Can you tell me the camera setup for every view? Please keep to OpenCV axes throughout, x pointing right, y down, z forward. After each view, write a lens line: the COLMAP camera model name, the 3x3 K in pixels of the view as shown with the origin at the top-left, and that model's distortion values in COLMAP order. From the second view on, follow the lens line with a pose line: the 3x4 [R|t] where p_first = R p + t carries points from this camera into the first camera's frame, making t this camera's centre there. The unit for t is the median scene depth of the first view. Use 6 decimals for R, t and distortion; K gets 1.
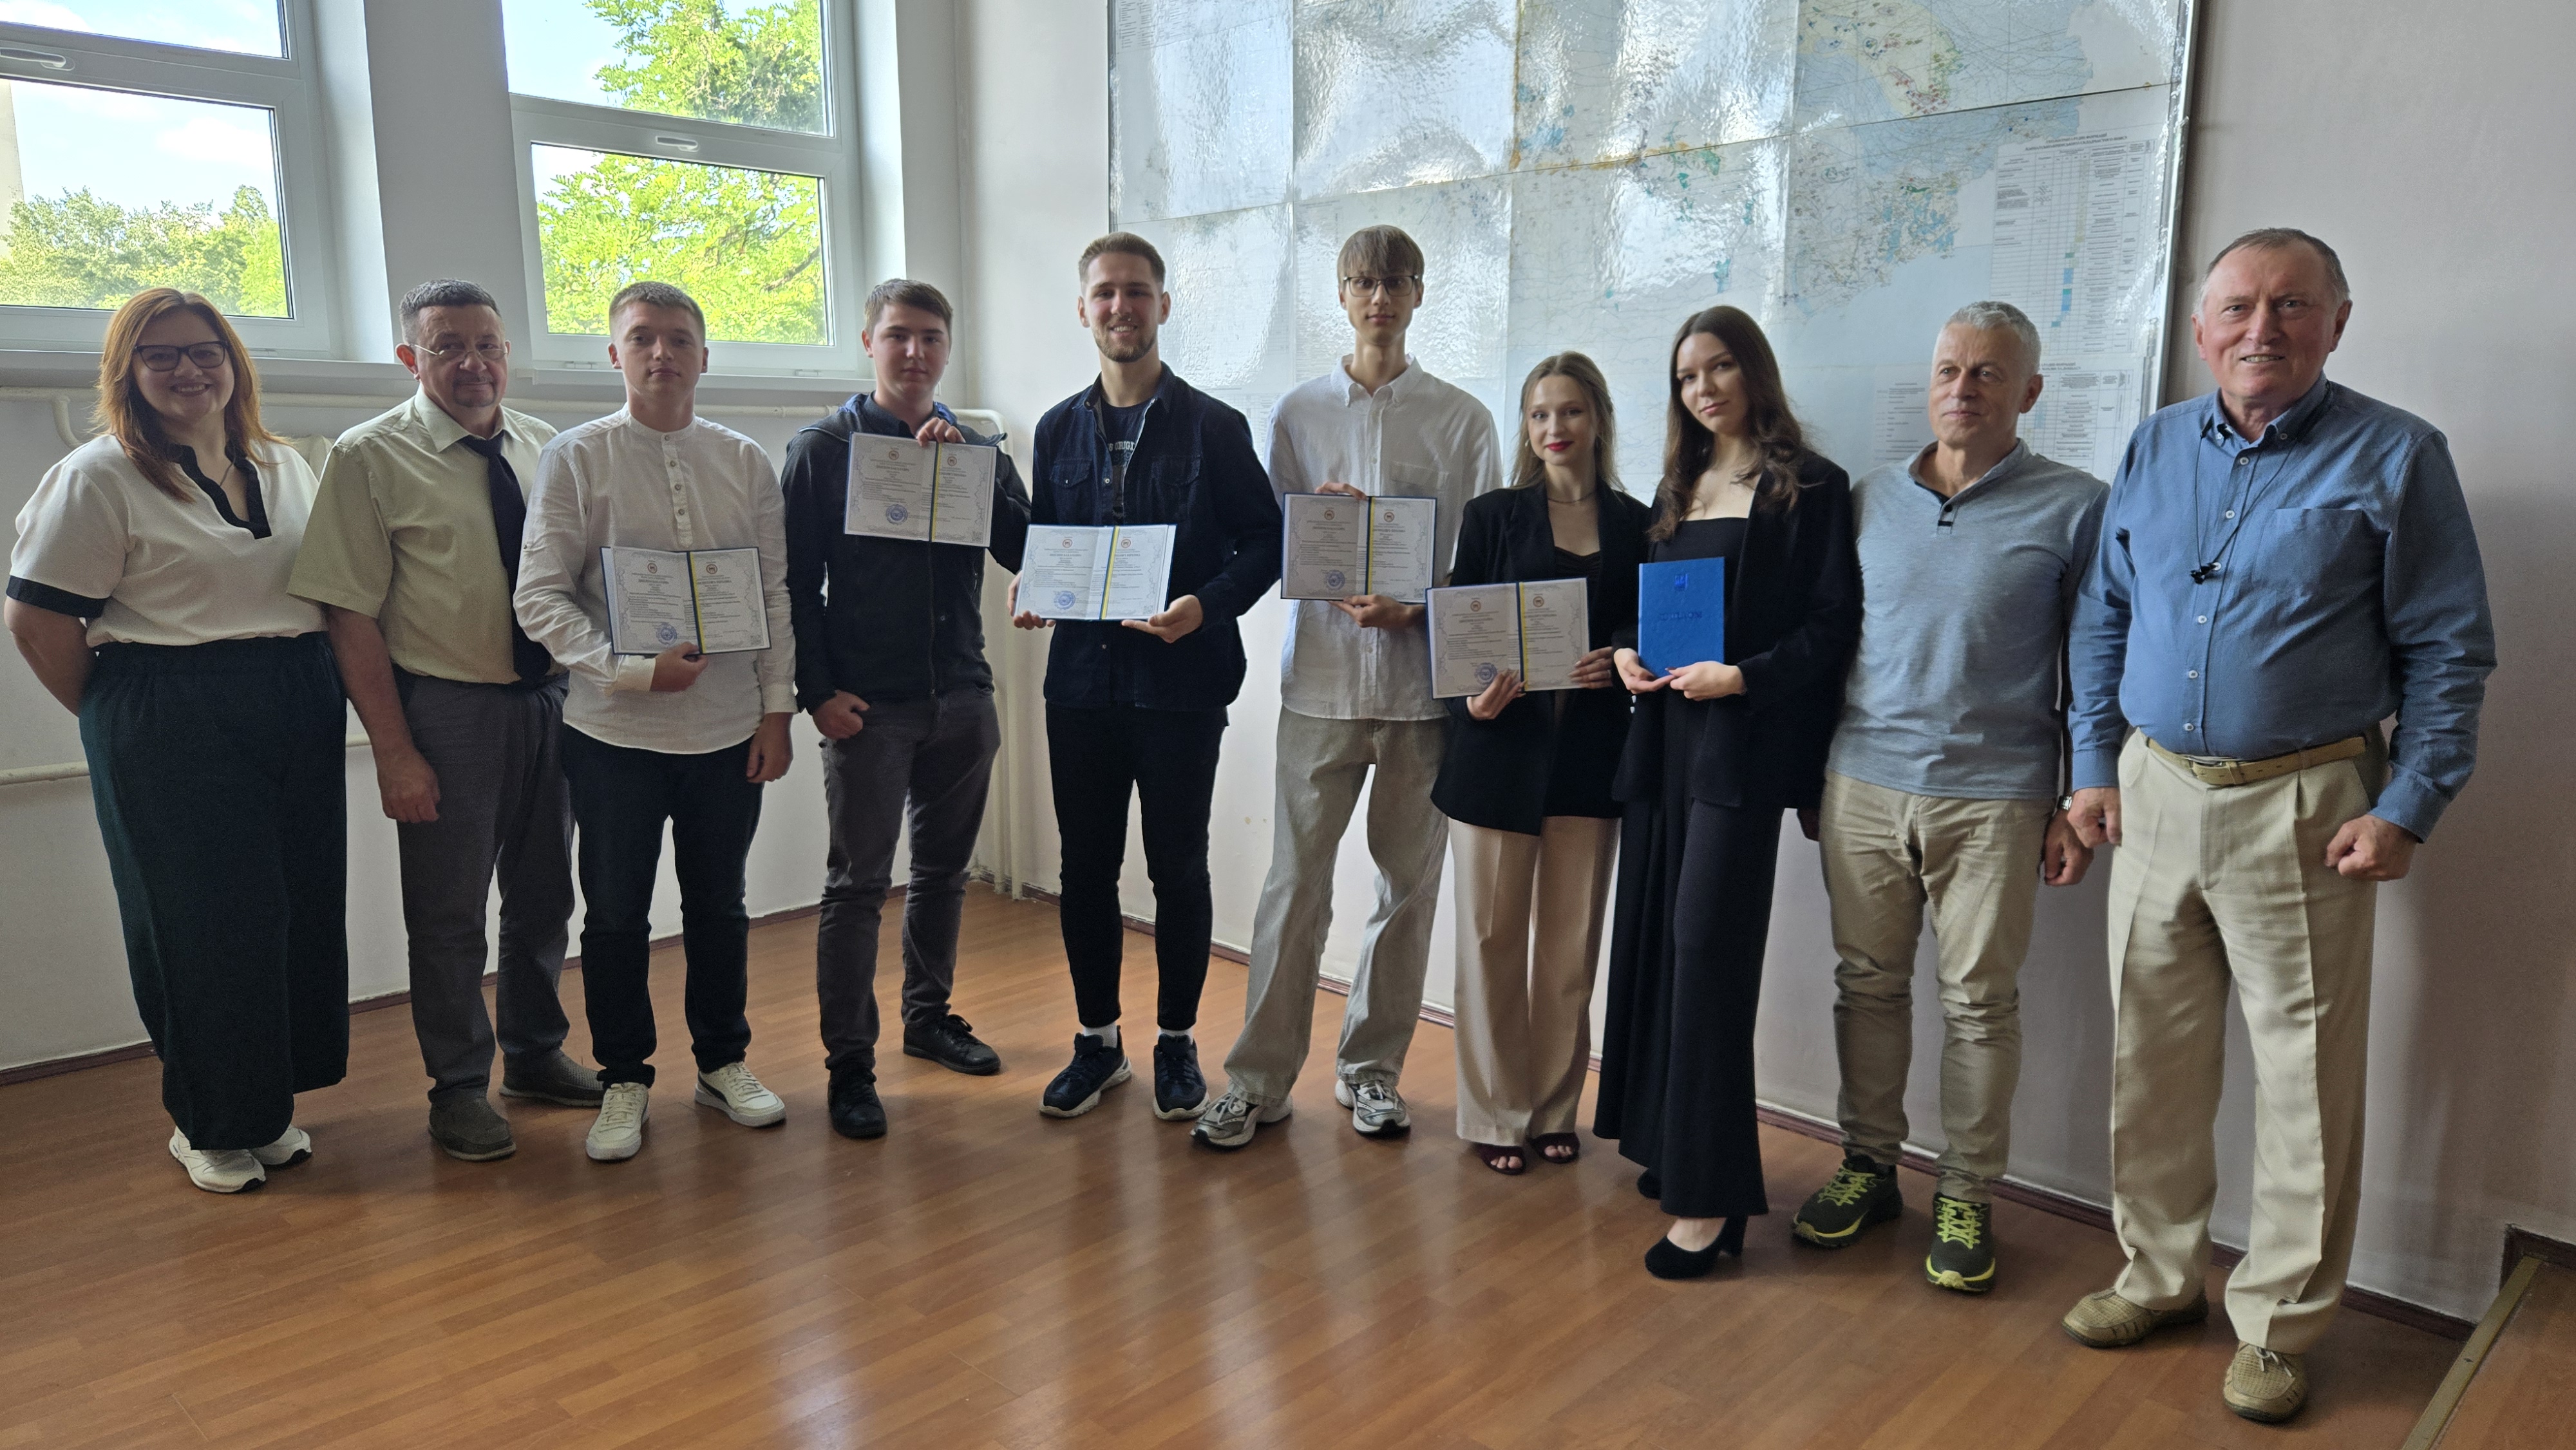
lens RADIAL K [[1722.3, 0, 1315.8], [0, 1722.3, 751.1], [0, 0, 1]] dist [0.061160, -0.049770]
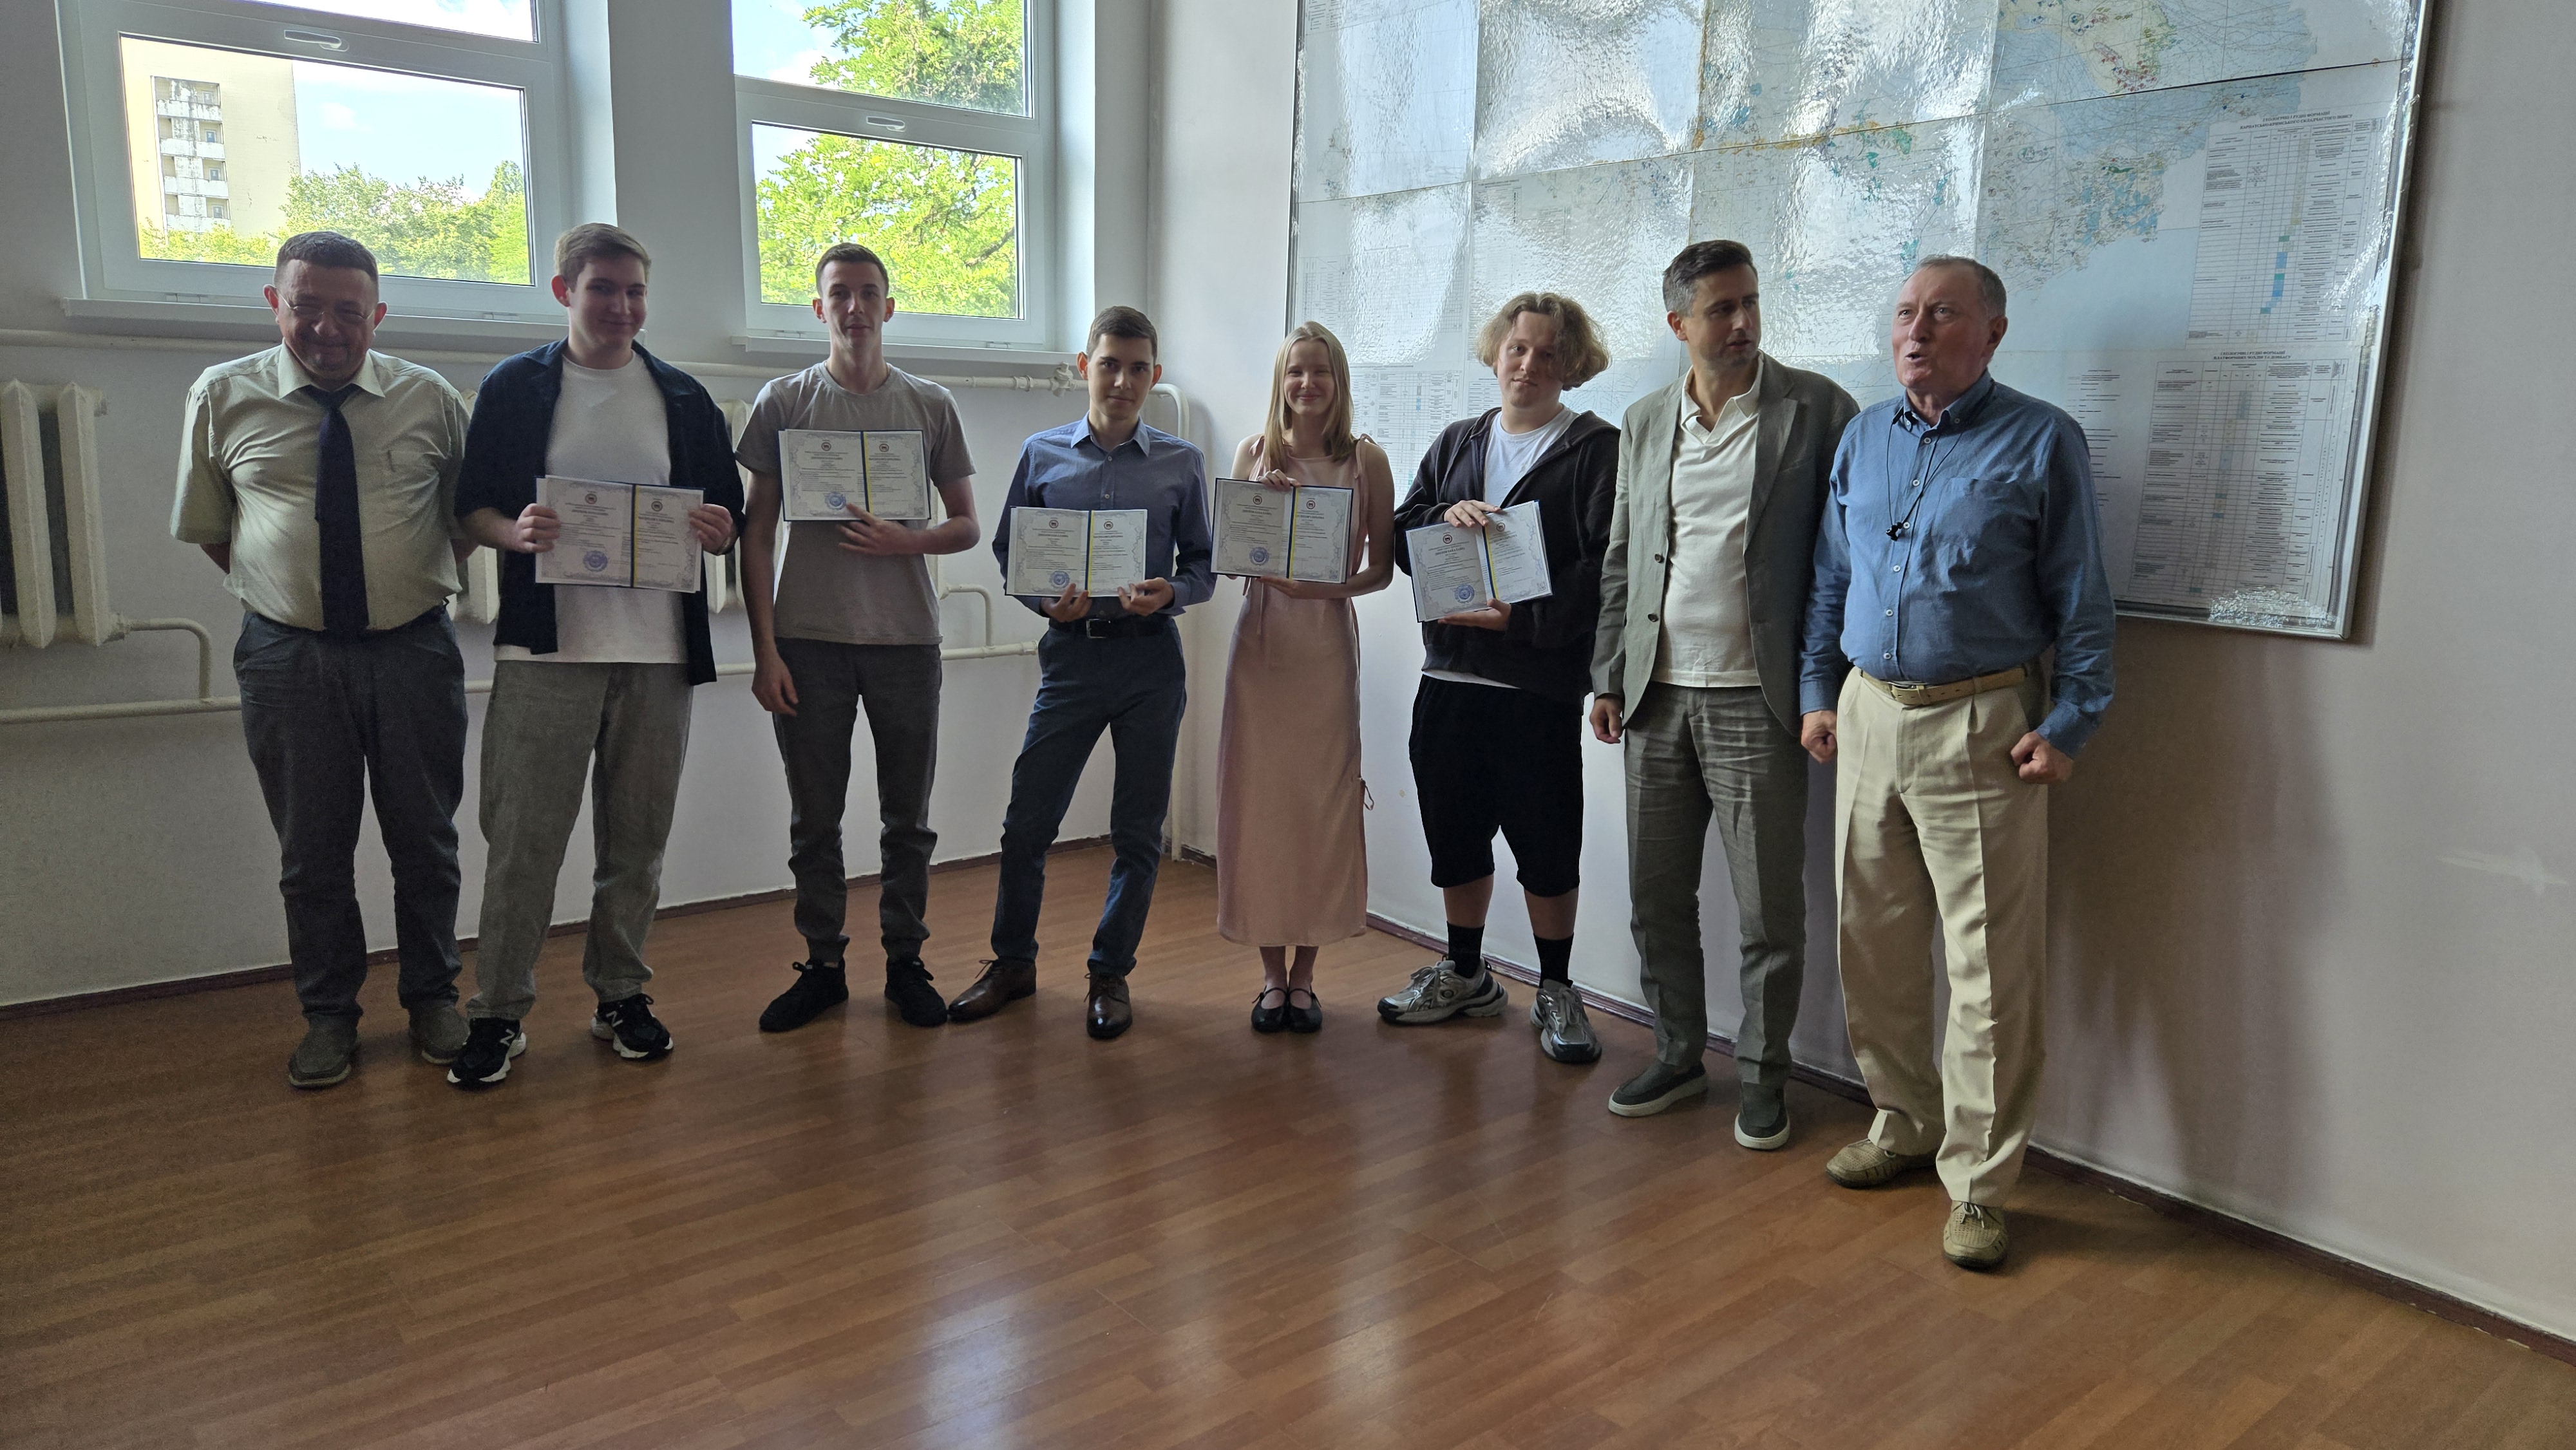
lens RADIAL K [[1722.3, 0, 1291.9], [0, 1722.3, 740.3], [0, 0, 1]] dist [0.061160, -0.049770]
pose [[0.992899, 0.039291, -0.112286, 0.011035], [-0.038594, 0.999220, 0.008383, 0.002424], [0.112528, -0.003990, 0.993641, -0.012615]]
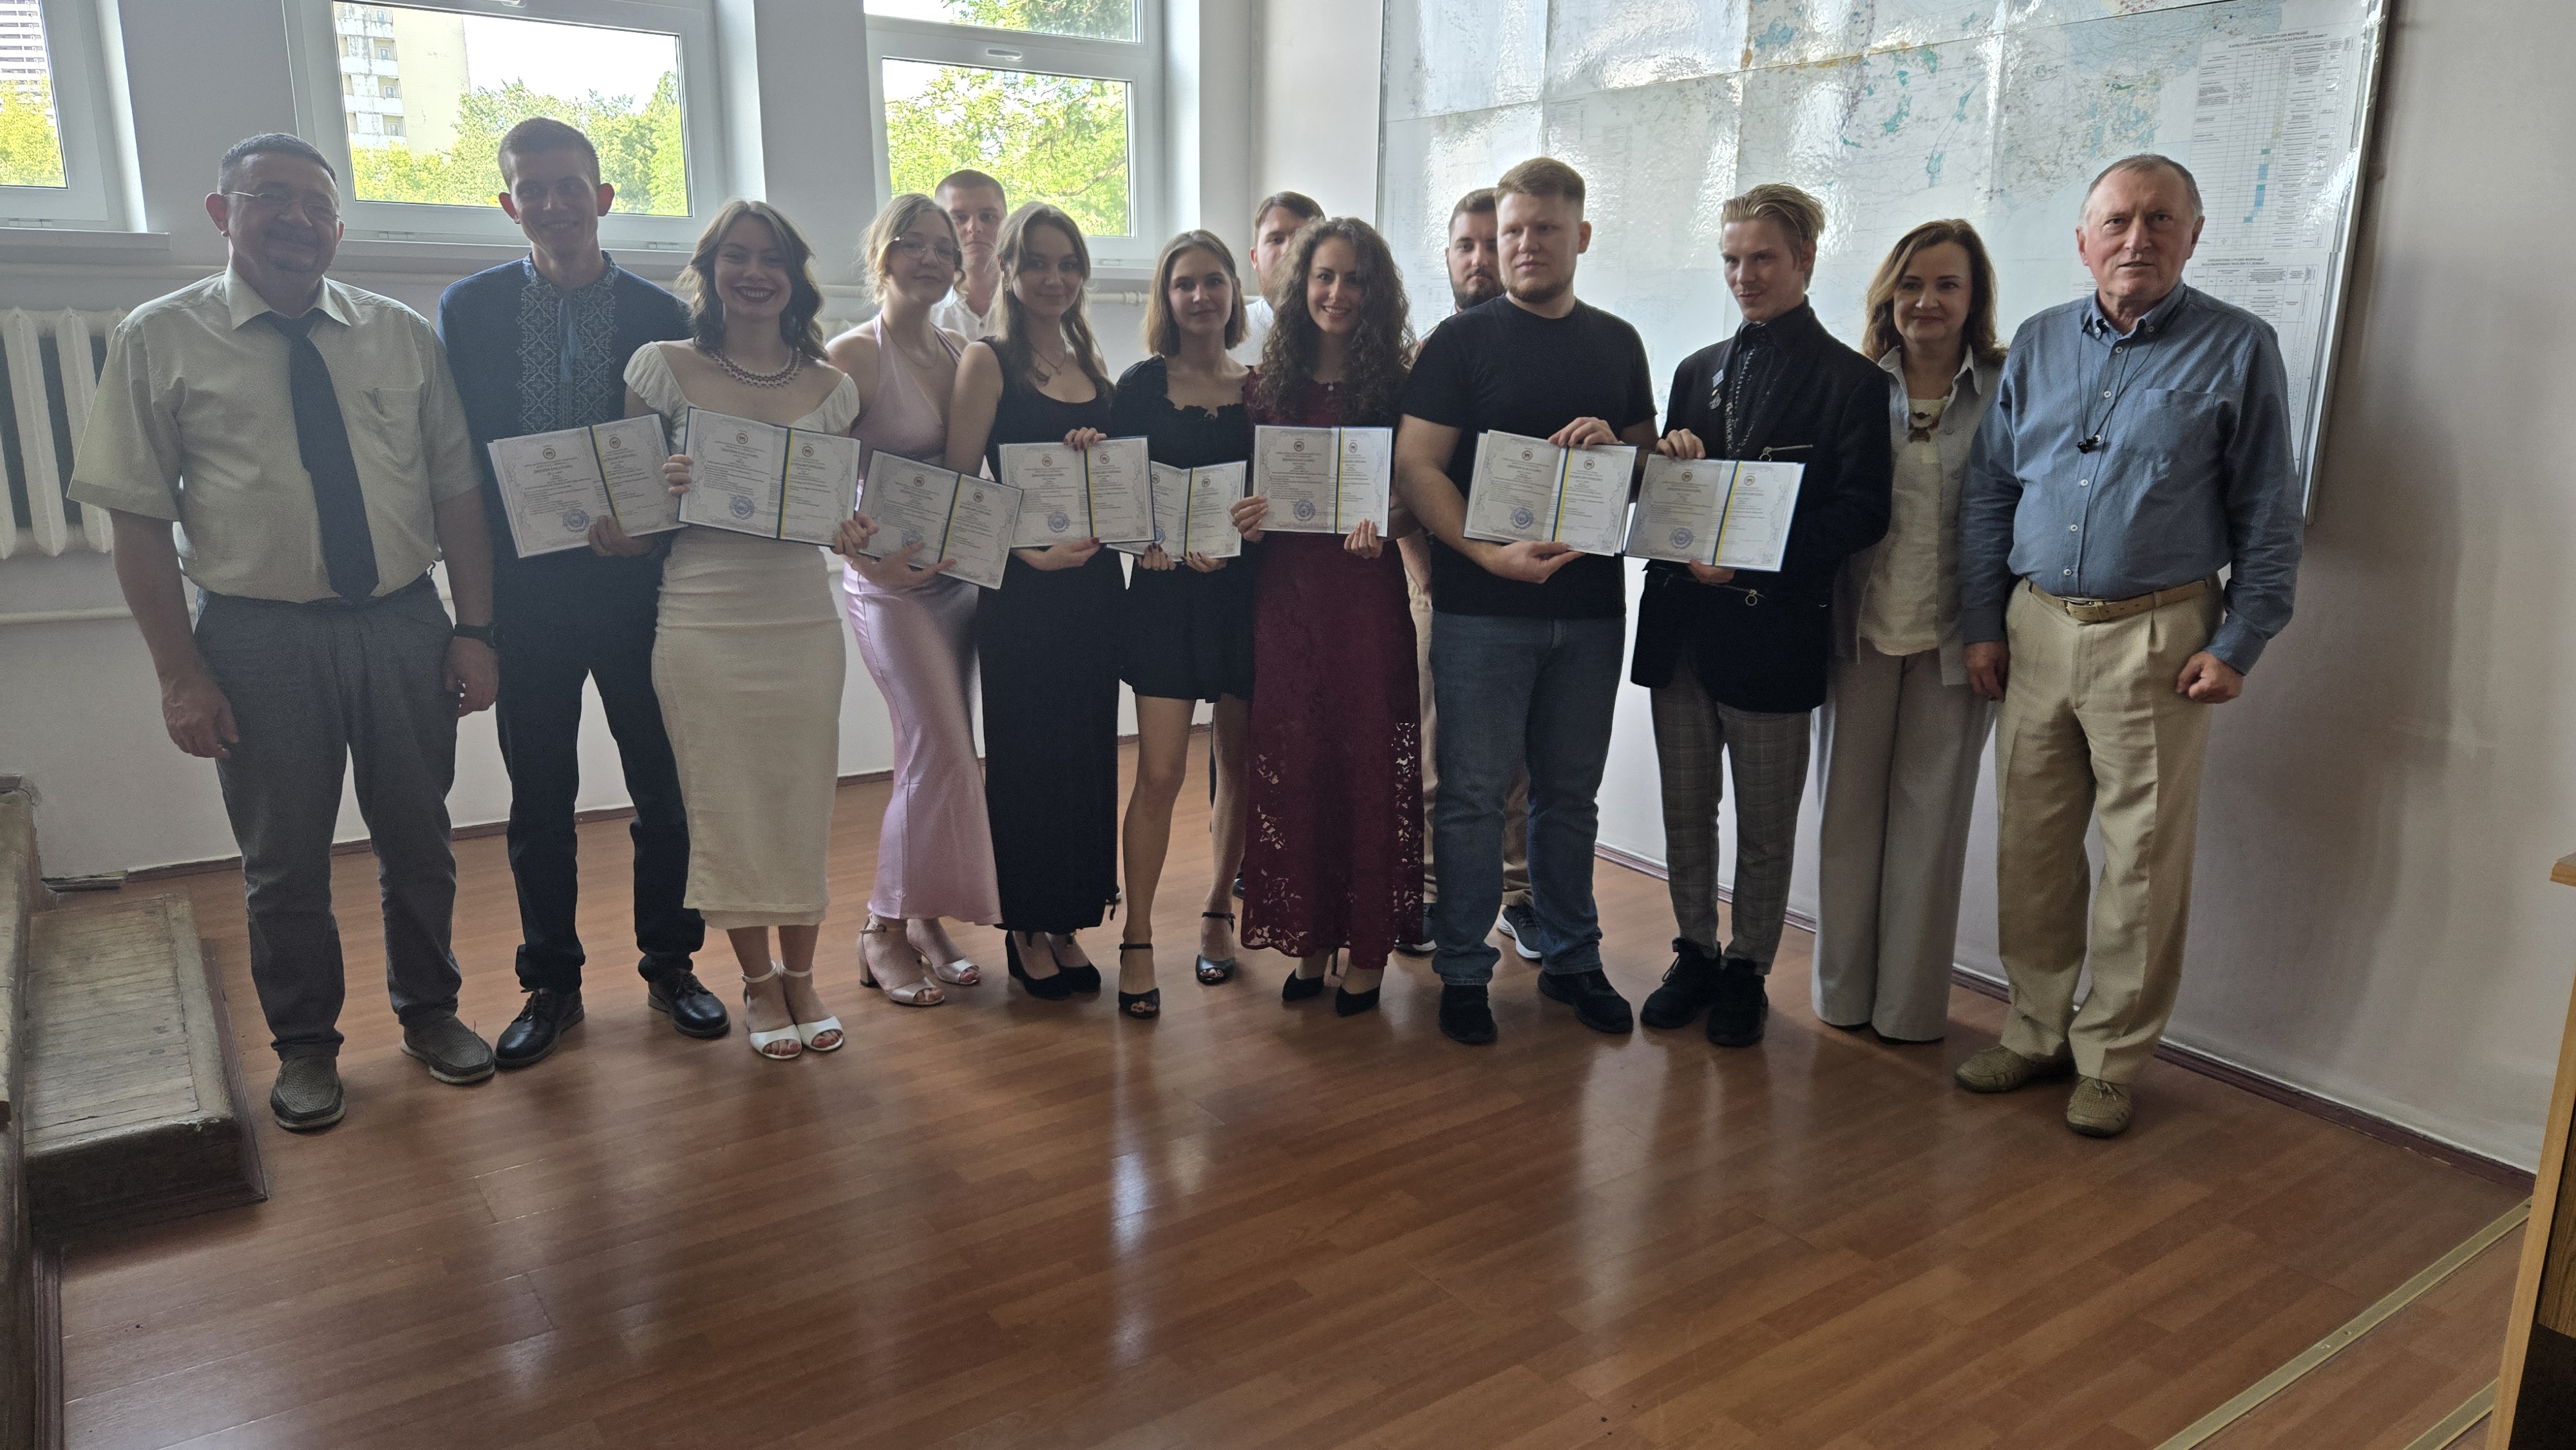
lens RADIAL K [[1722.3, 0, 1302.7], [0, 1722.3, 755.2], [0, 0, 1]] dist [0.061160, -0.049770]
pose [[0.981185, 0.054461, -0.185229, 0.079991], [-0.041924, 0.996599, 0.070943, 0.019211], [0.188463, -0.061842, 0.980131, -0.130380]]
